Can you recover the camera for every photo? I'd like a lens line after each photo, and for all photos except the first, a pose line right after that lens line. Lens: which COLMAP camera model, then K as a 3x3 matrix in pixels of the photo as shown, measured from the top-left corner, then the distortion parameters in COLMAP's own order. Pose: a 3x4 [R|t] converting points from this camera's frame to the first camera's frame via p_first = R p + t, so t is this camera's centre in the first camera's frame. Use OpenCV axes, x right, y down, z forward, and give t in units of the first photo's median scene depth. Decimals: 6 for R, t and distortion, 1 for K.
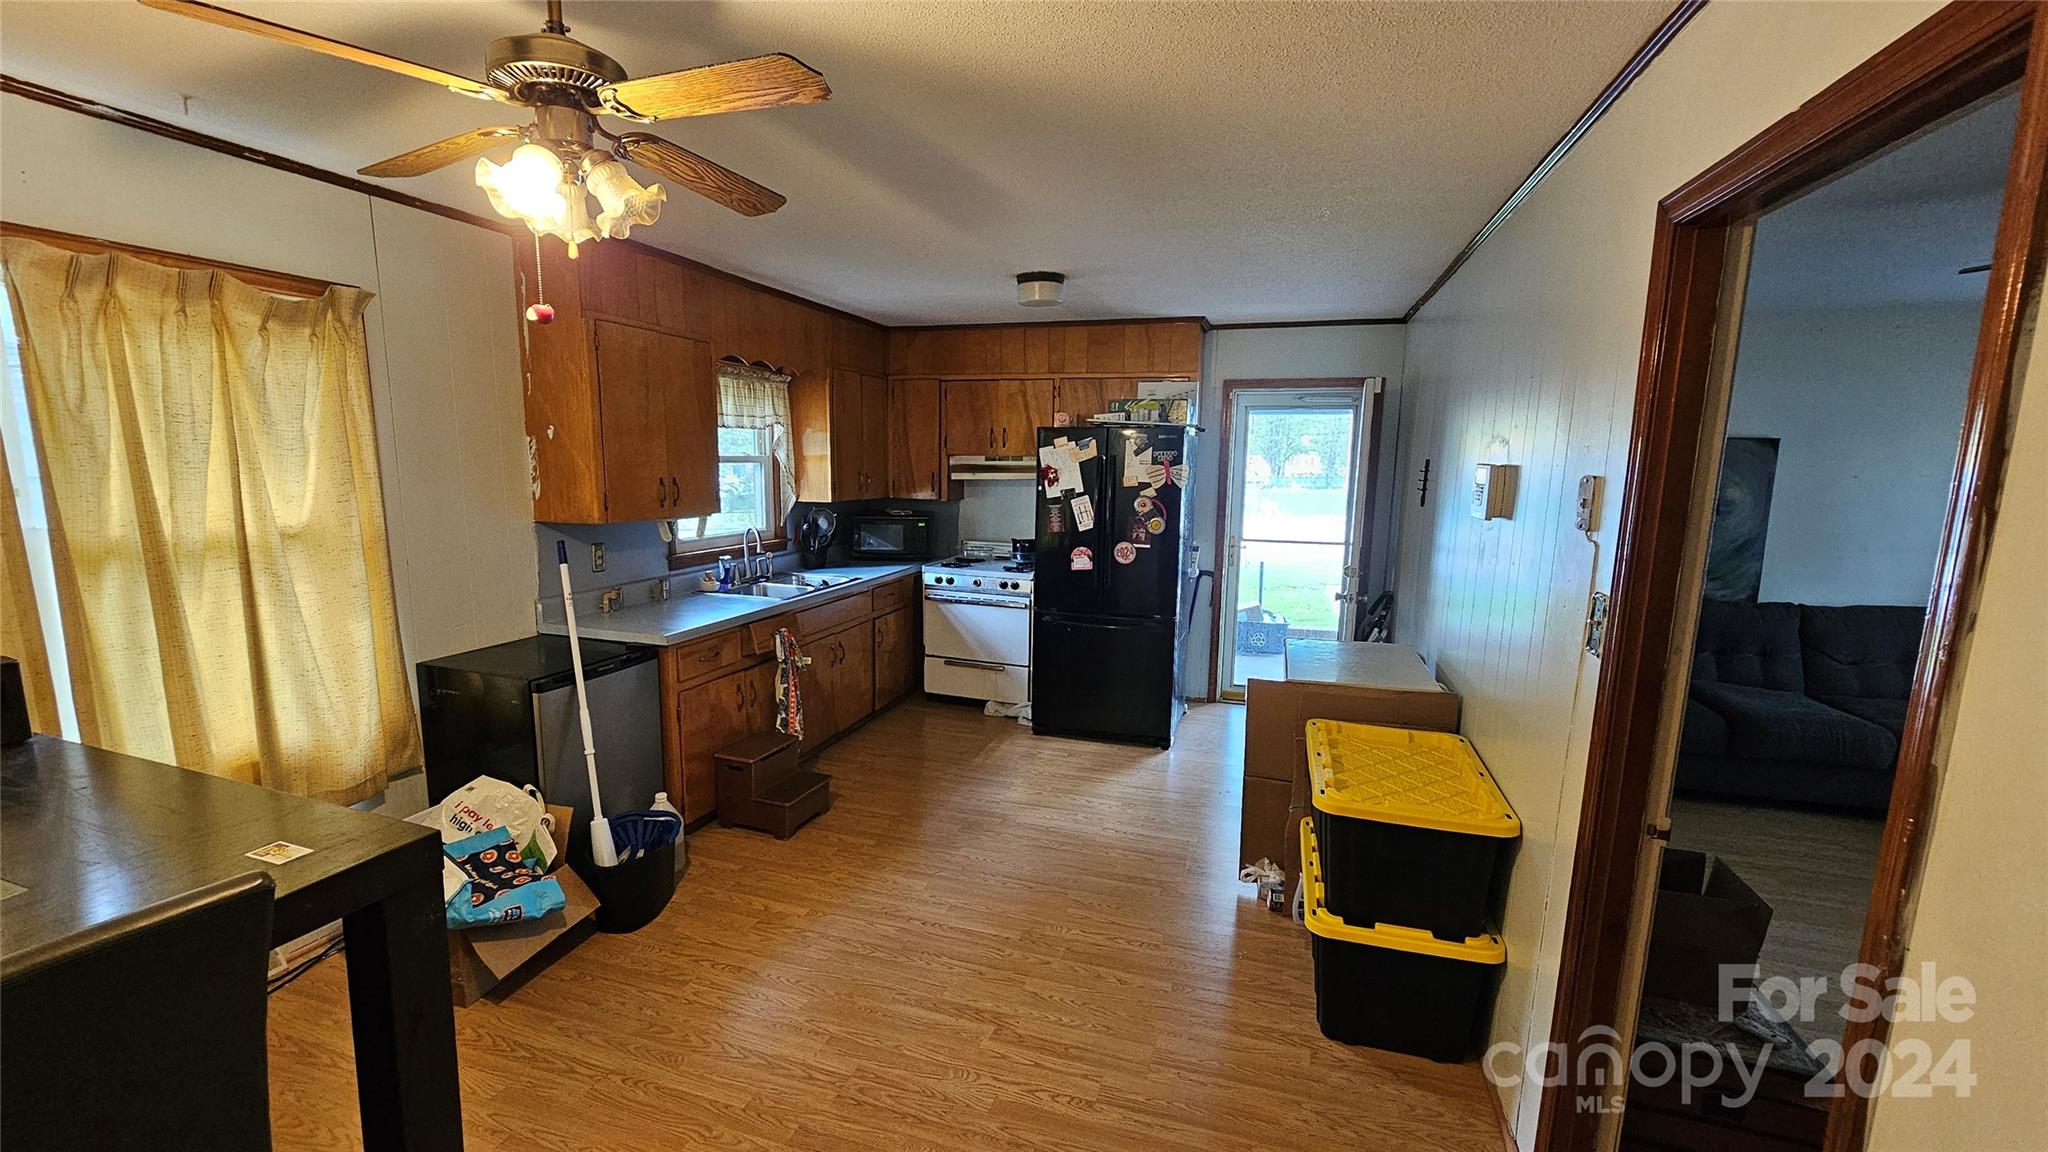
lens RADIAL K [[842.3, 0, 1022.1], [0, 842.3, 584.9], [0, 0, 1]] dist [-0.000622, 0.001133]
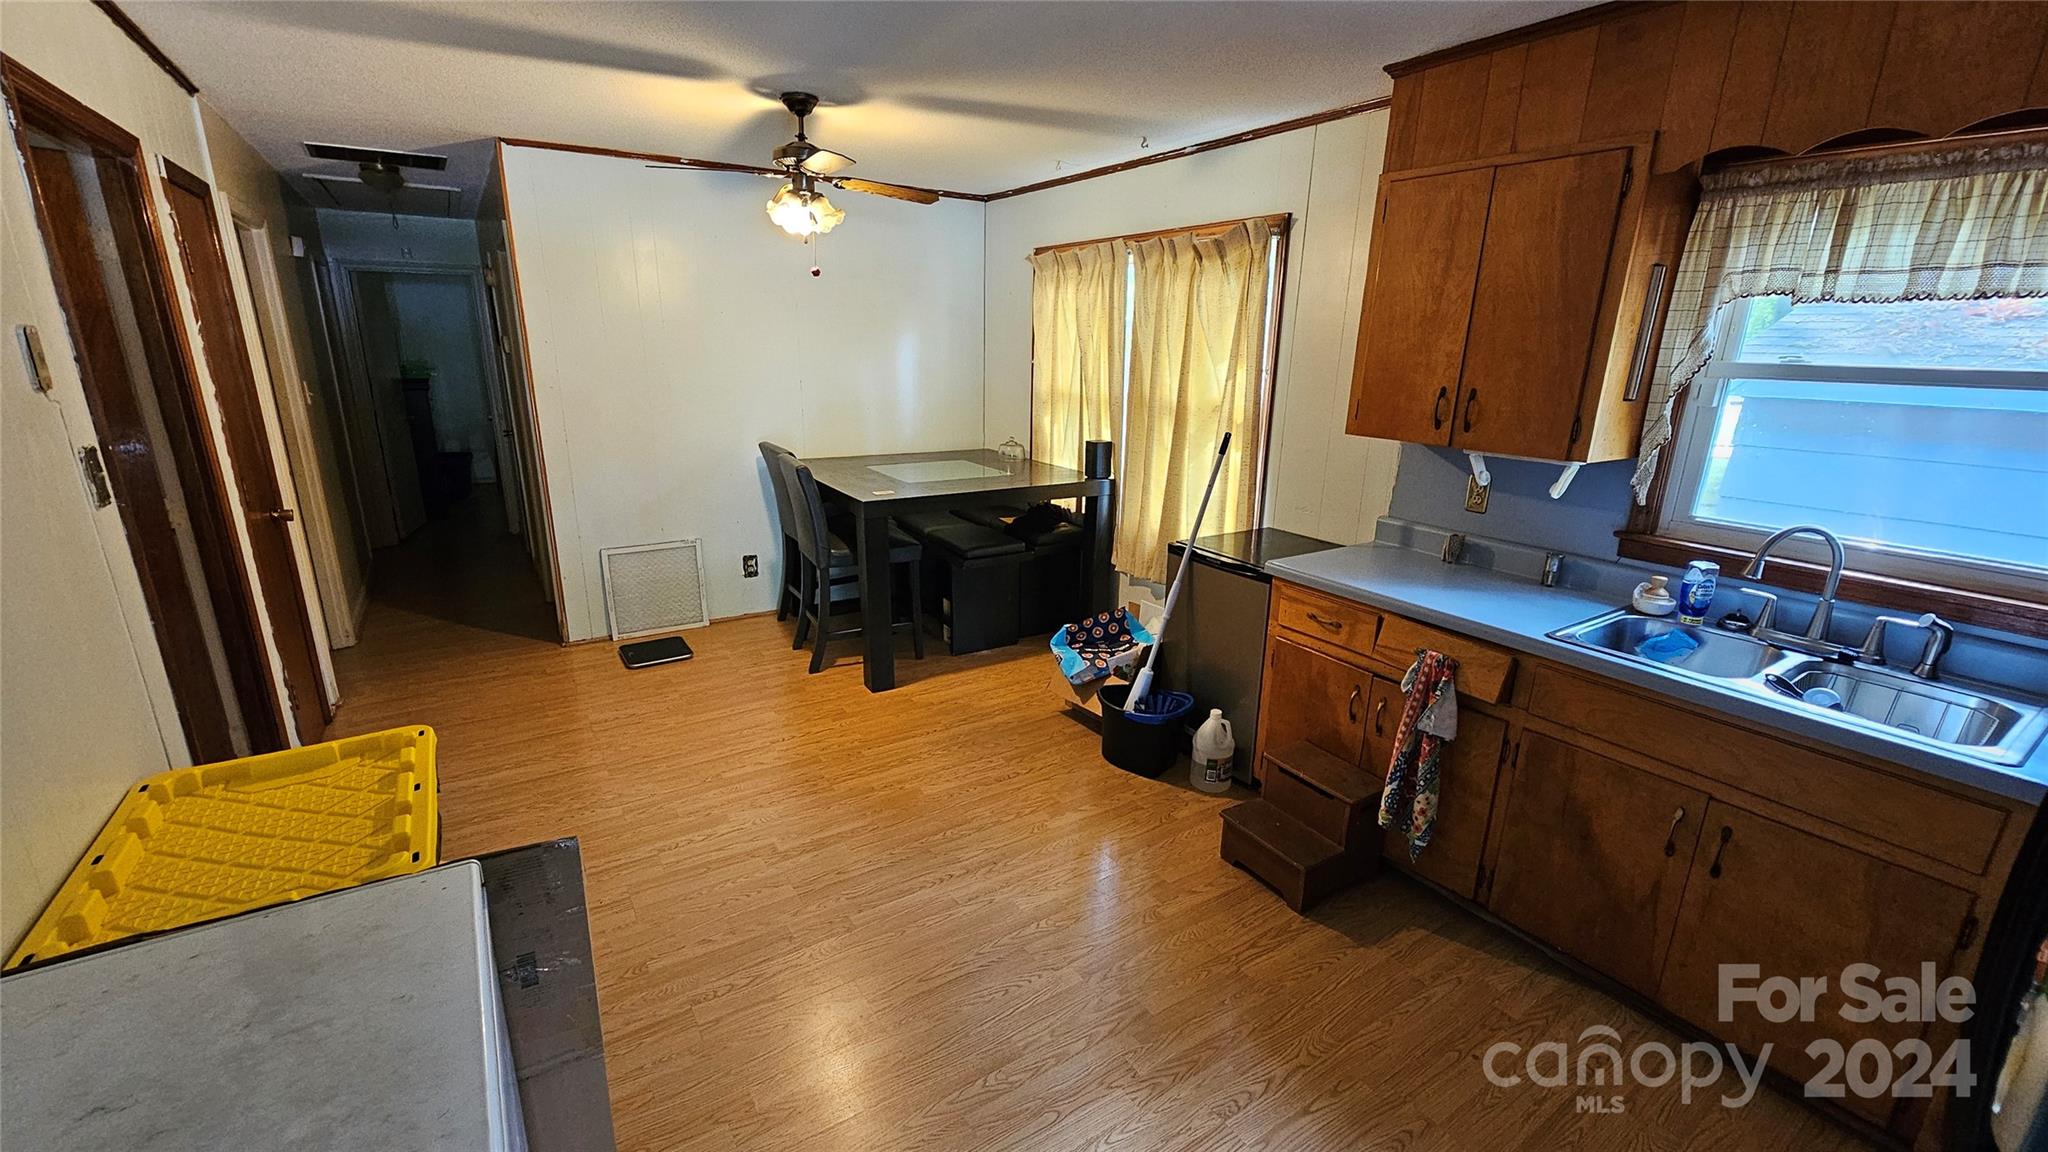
lens RADIAL K [[842.3, 0, 1029.1], [0, 842.3, 583.7], [0, 0, 1]] dist [-0.000622, 0.001133]
pose [[-0.633172, 0.177766, -0.753321, 0.473346], [-0.156343, 0.923834, 0.349411, -0.221092], [0.758057, 0.339013, -0.557153, 1.533863]]
